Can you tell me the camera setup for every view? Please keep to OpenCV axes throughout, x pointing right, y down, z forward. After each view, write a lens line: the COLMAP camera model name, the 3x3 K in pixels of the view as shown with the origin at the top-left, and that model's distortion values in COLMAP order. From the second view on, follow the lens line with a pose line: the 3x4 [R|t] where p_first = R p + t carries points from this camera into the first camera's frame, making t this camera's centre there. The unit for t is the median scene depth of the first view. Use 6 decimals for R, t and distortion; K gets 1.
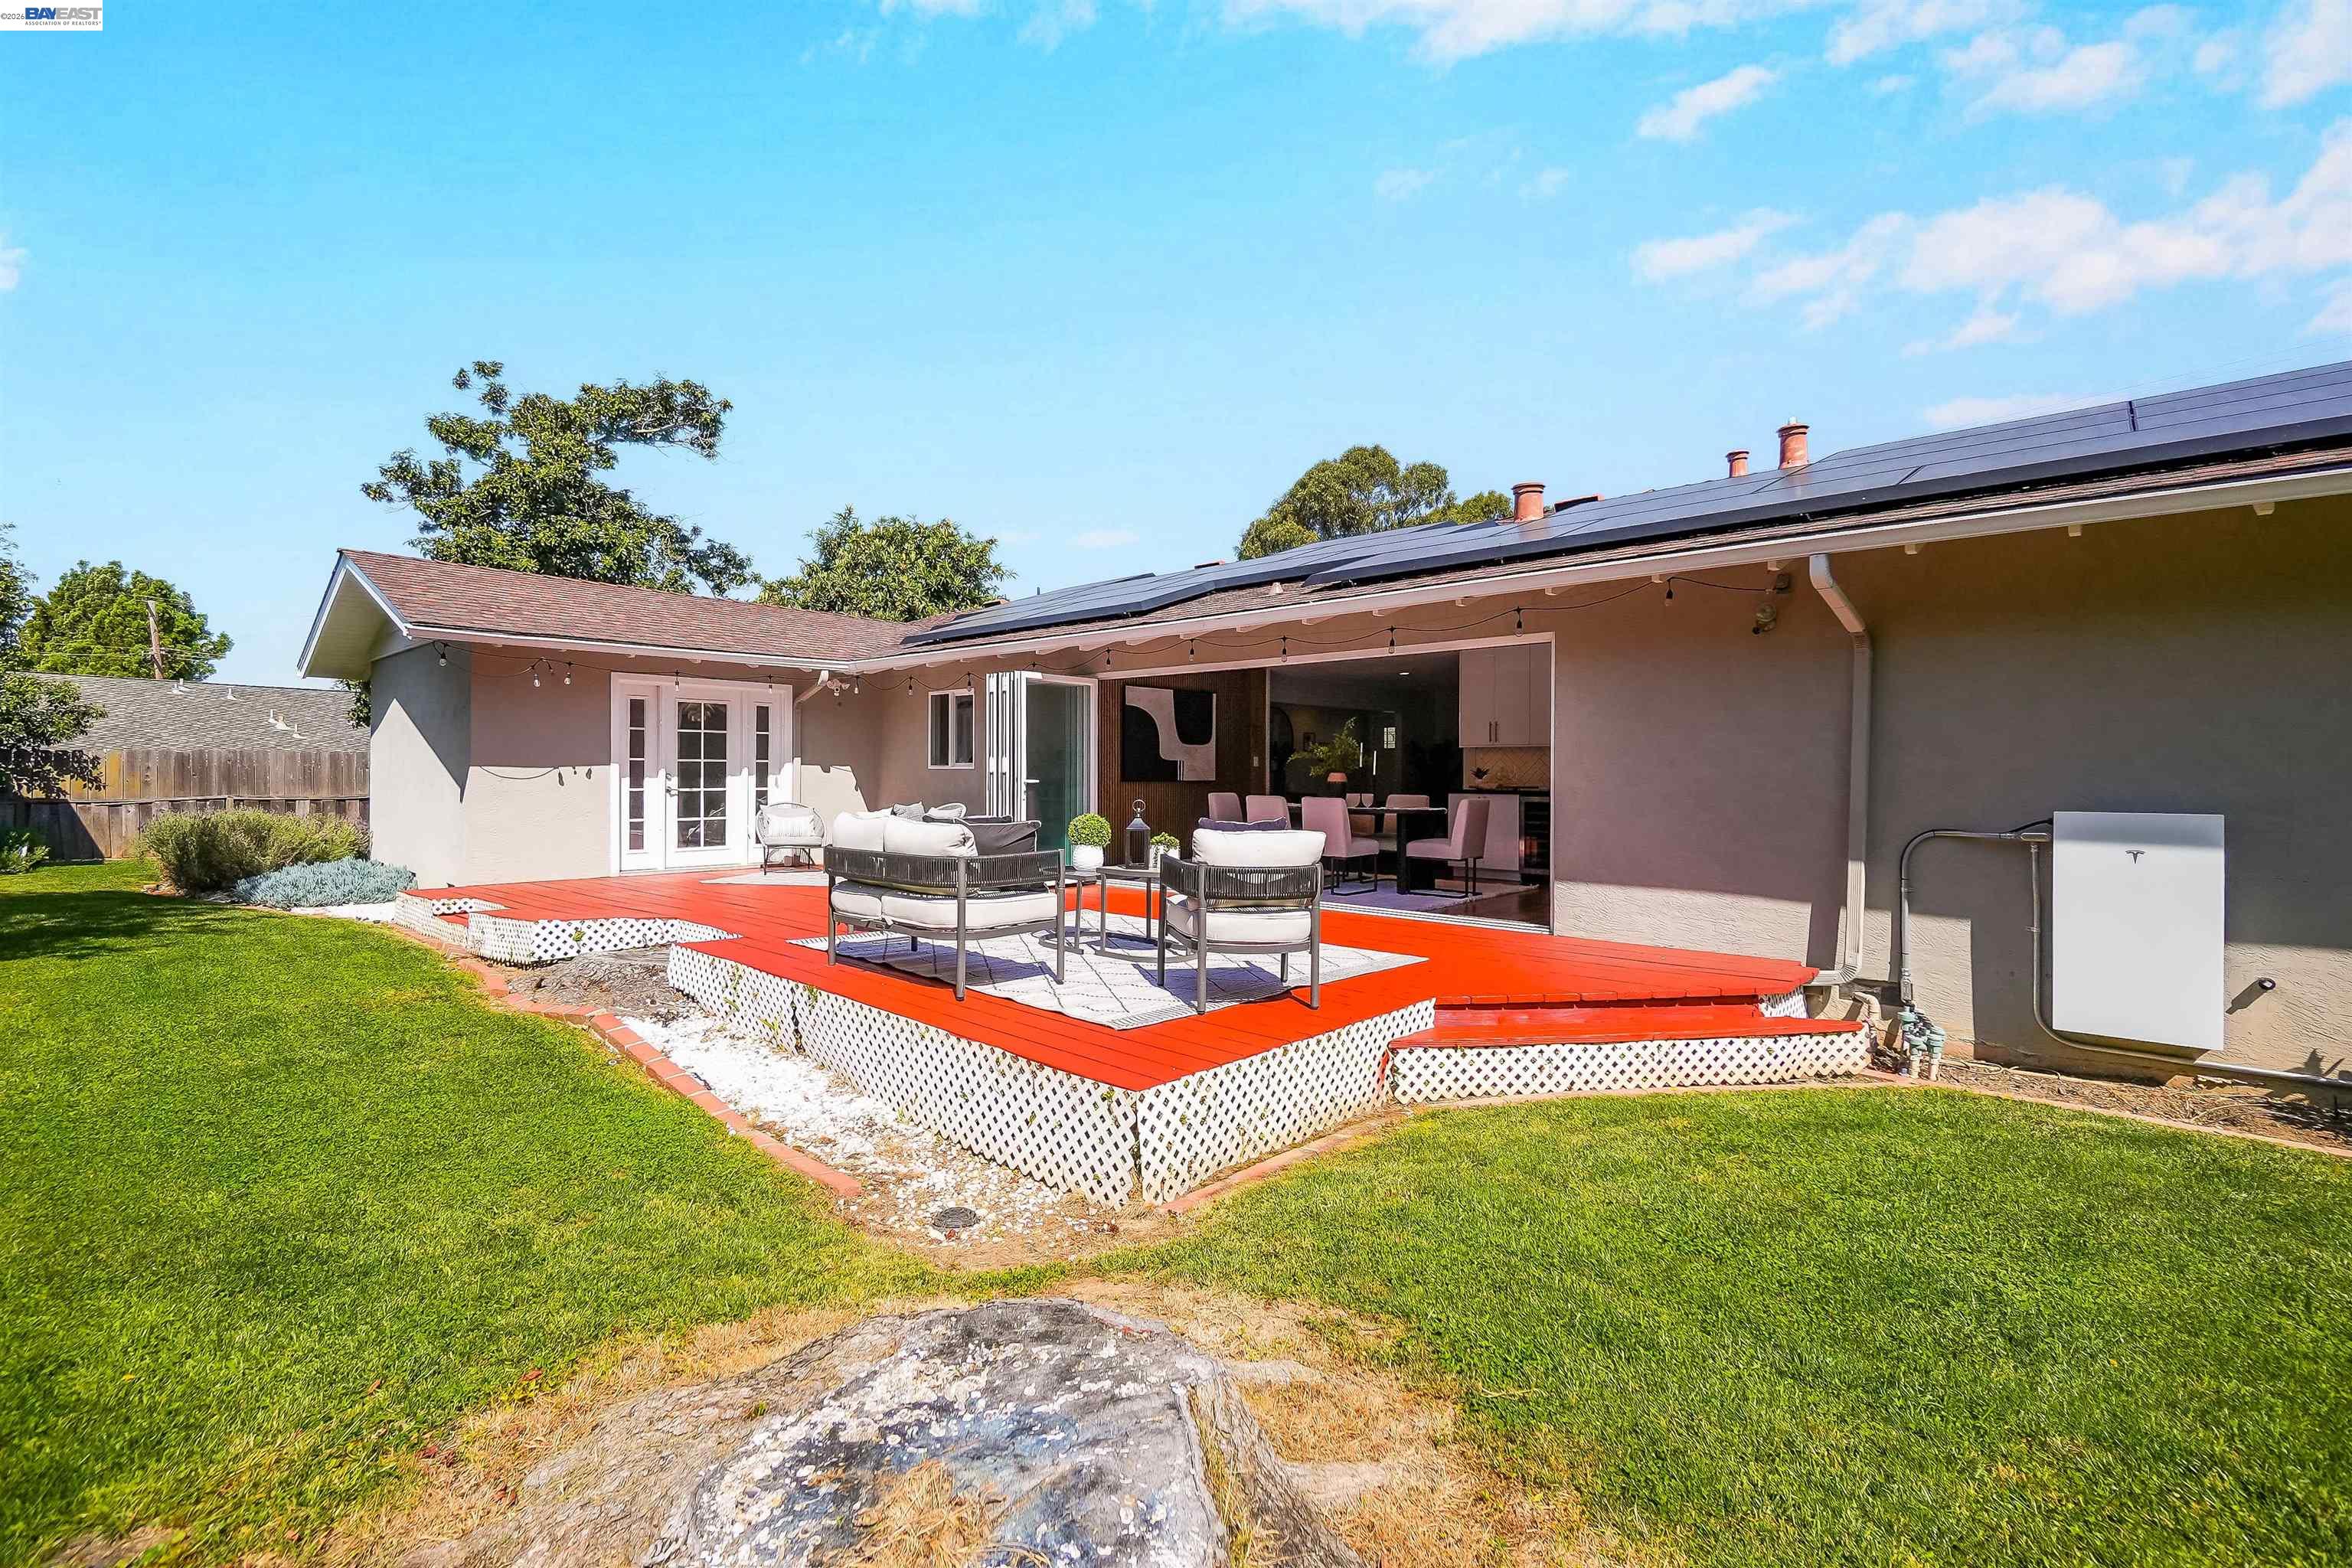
lens RADIAL K [[1028.0, 0, 1167.0], [0, 1028.0, 775.3], [0, 0, 1]] dist [-0.003183, 0.000492]
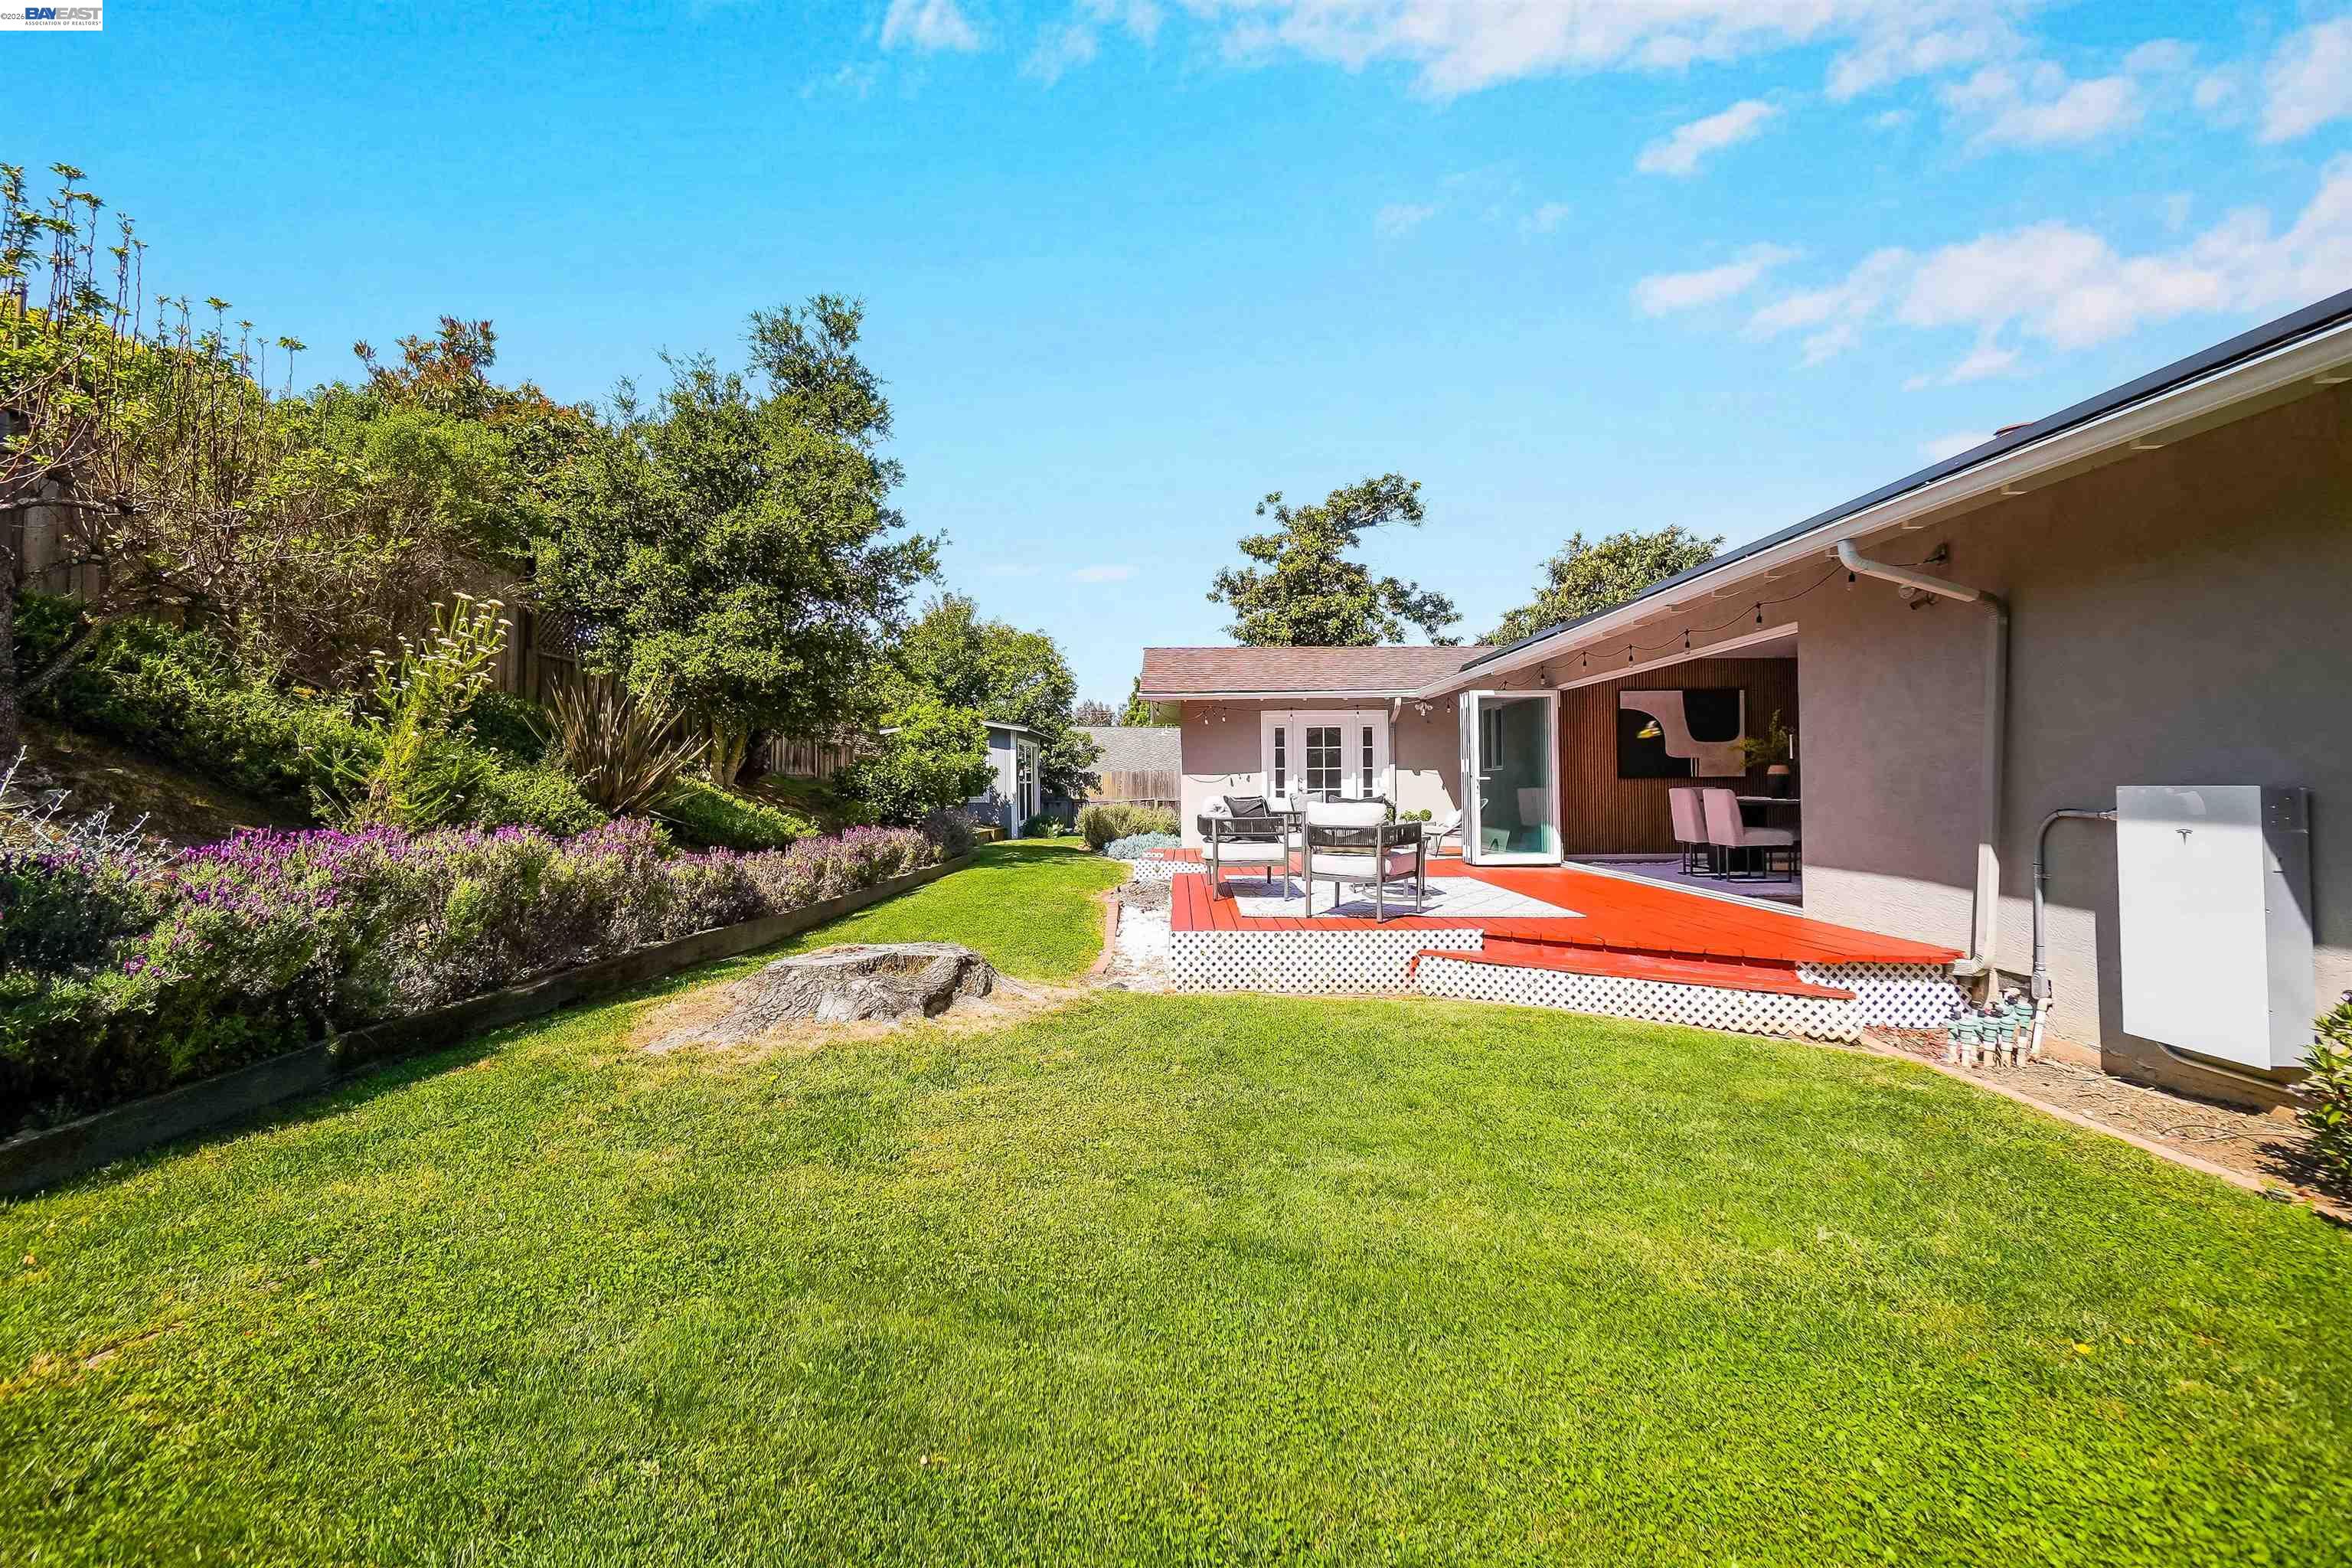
lens RADIAL K [[1028.0, 0, 1171.2], [0, 1028.0, 787.6], [0, 0, 1]] dist [-0.003183, 0.000492]
pose [[0.667717, -0.009684, -0.744352, 0.444060], [0.010549, 0.999938, -0.003547, 0.014229], [0.744340, -0.005484, 0.667778, -0.090147]]
